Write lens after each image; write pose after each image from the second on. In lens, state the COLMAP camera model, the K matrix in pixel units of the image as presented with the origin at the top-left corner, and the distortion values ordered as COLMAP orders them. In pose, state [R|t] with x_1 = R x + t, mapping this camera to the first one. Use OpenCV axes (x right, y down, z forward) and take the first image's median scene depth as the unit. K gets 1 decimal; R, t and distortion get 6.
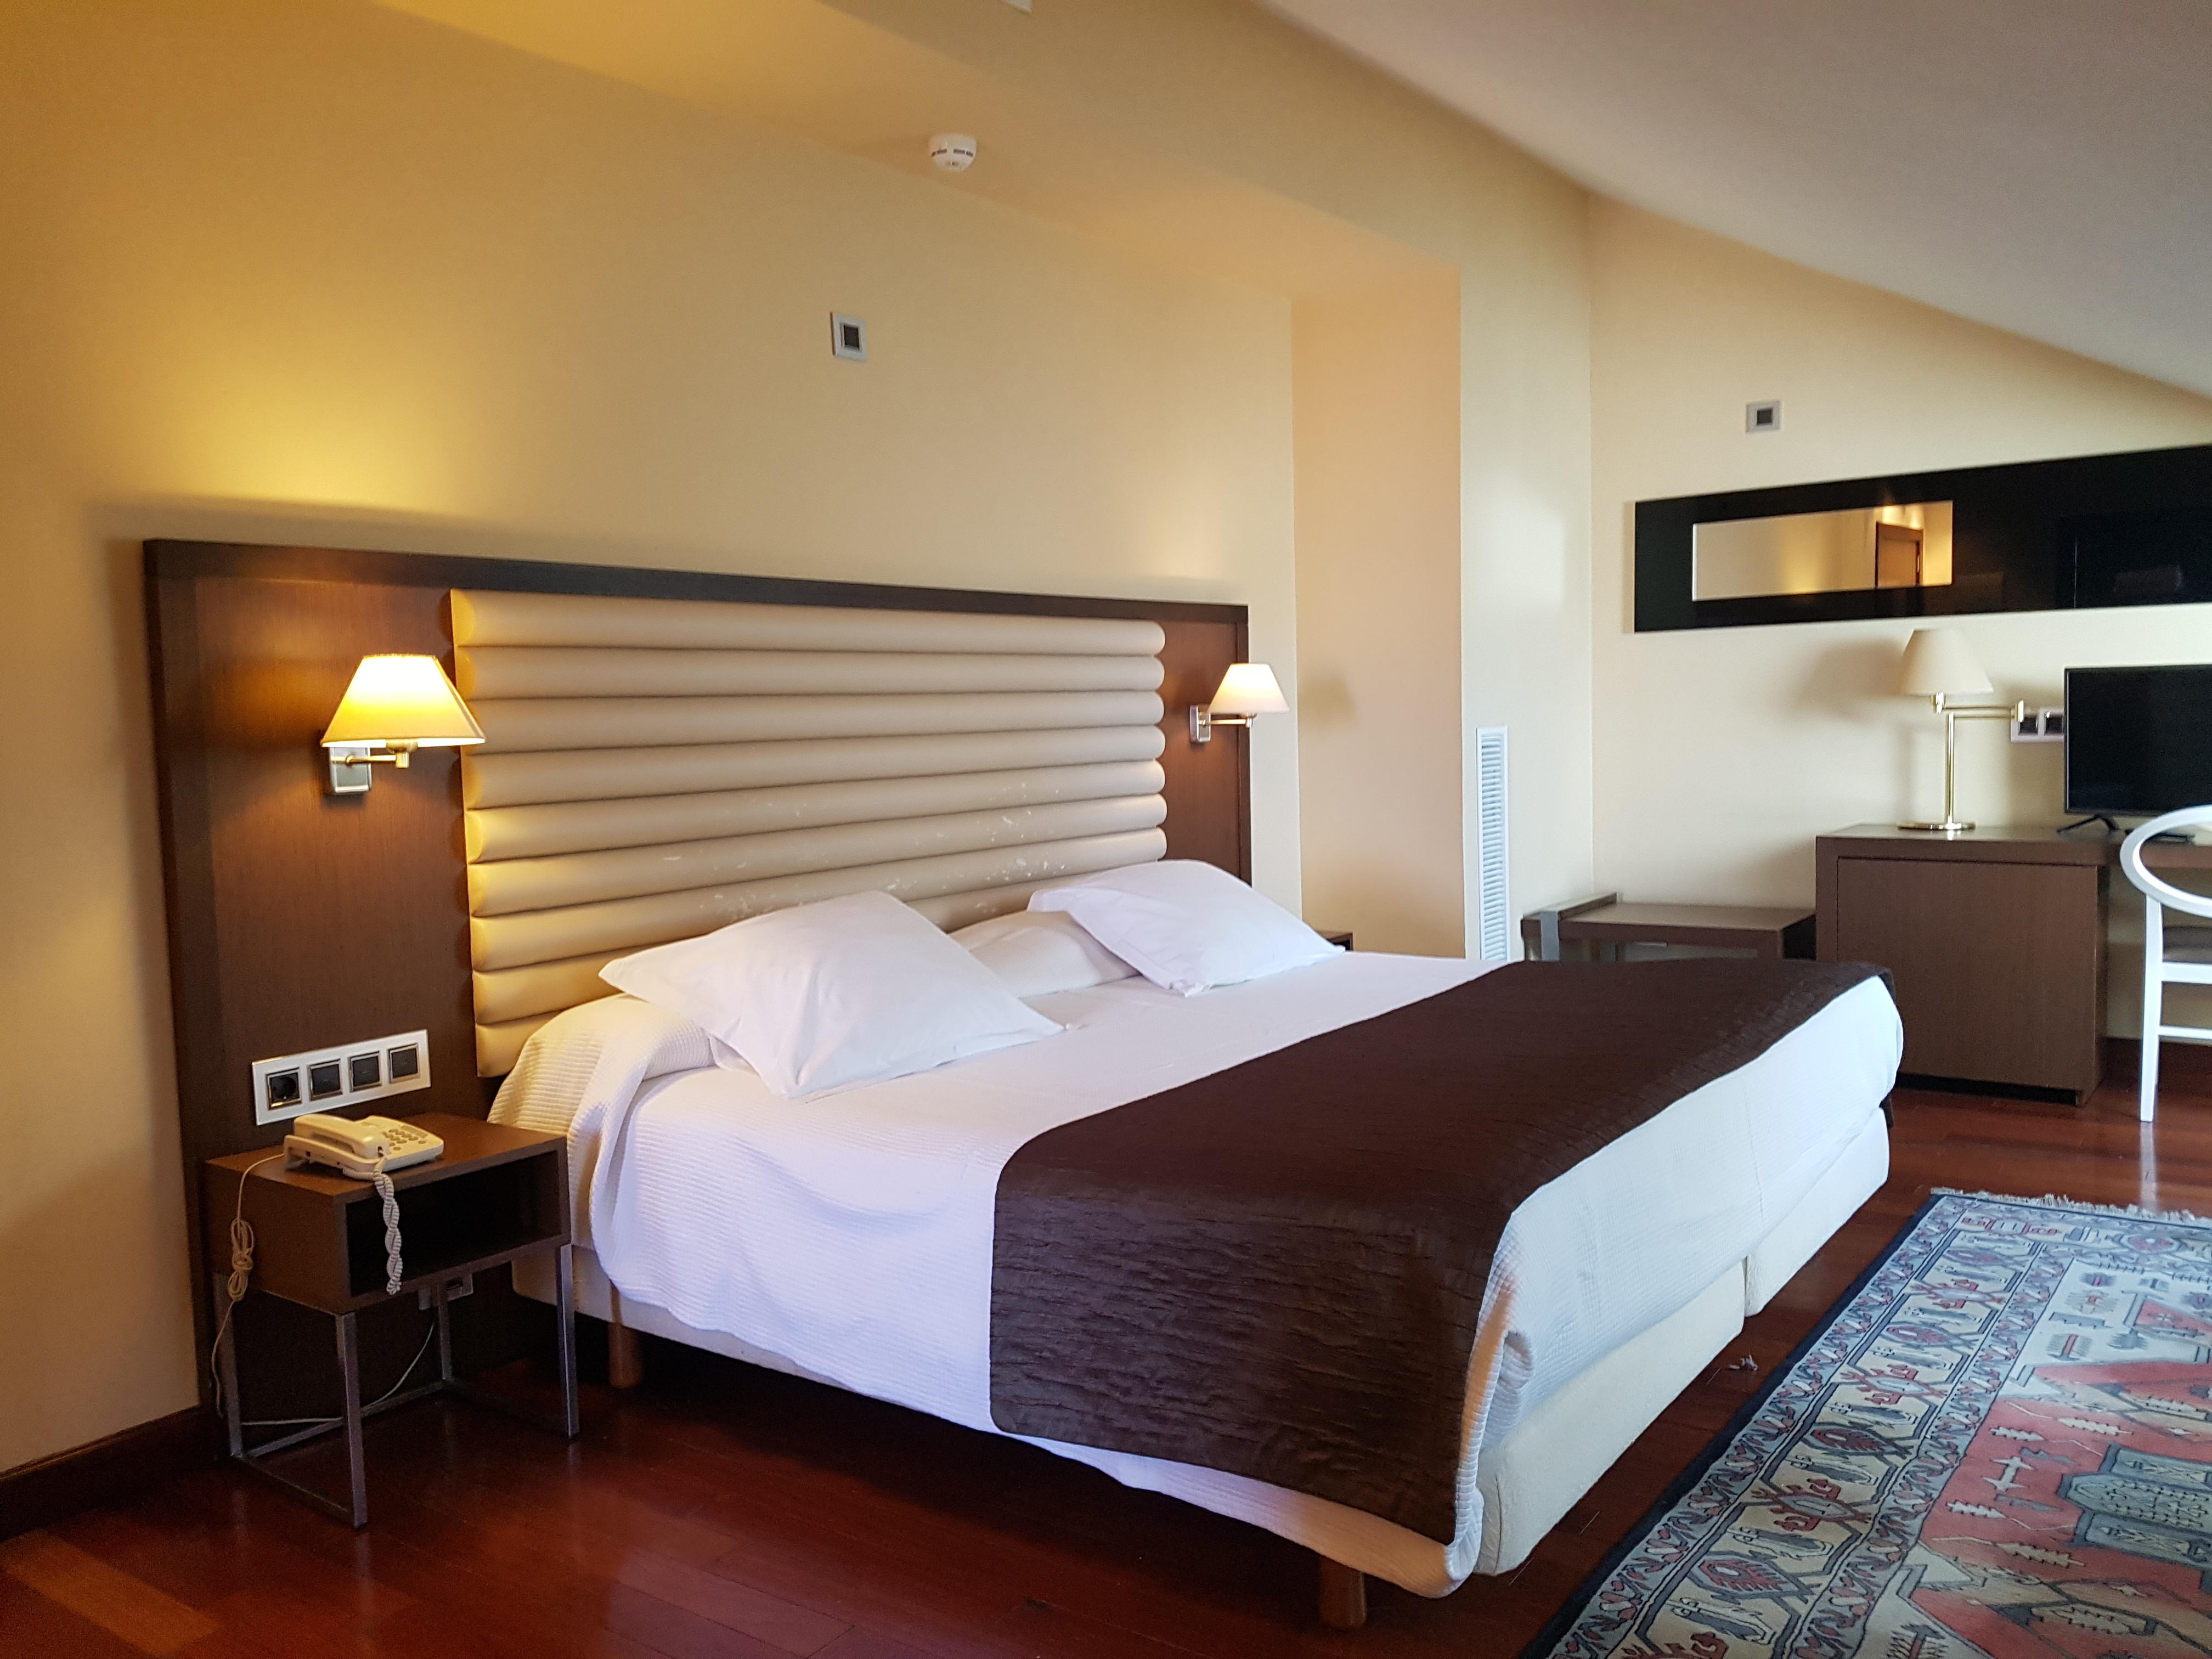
lens RADIAL K [[1702.1, 0, 1101.9], [0, 1702.1, 828.2], [0, 0, 1]] dist [-0.003186, -0.004499]
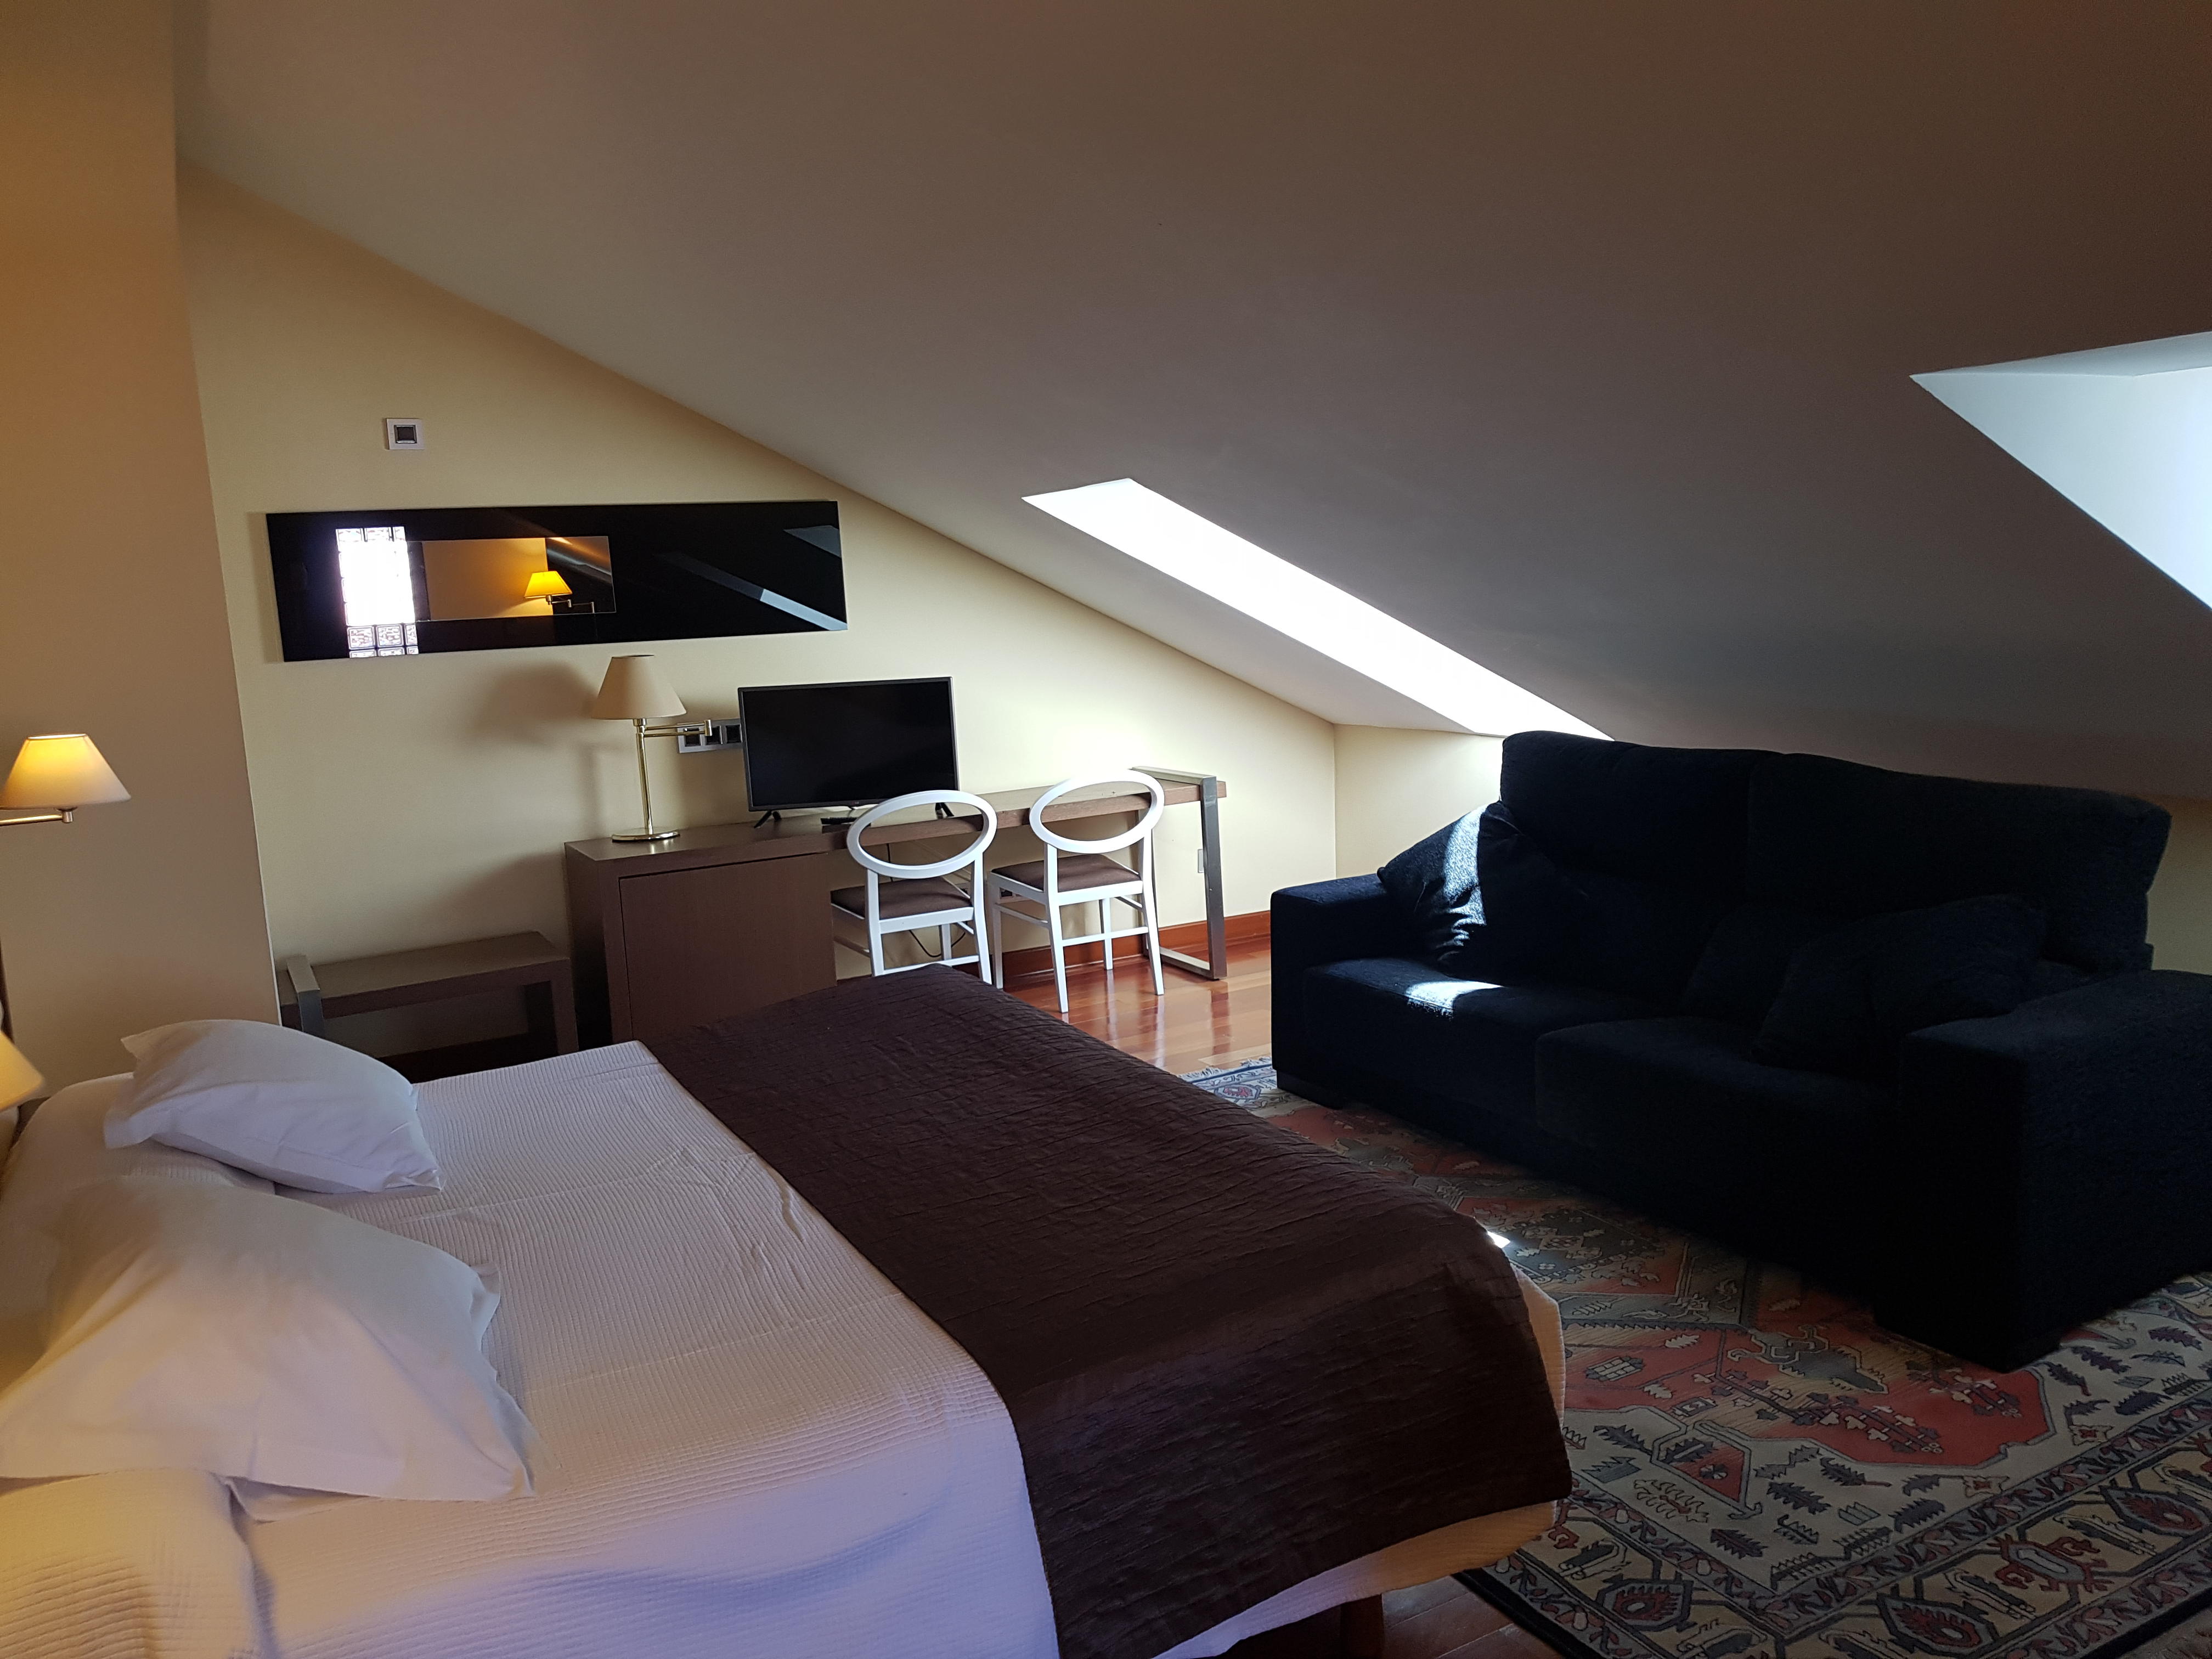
lens RADIAL K [[1702.1, 0, 1103.3], [0, 1702.1, 833.3], [0, 0, 1]] dist [-0.003186, -0.004499]
pose [[0.419467, -0.127069, 0.898833, -0.370923], [0.106998, 0.990173, 0.090048, -0.072876], [-0.901442, 0.058401, 0.428941, 0.290638]]
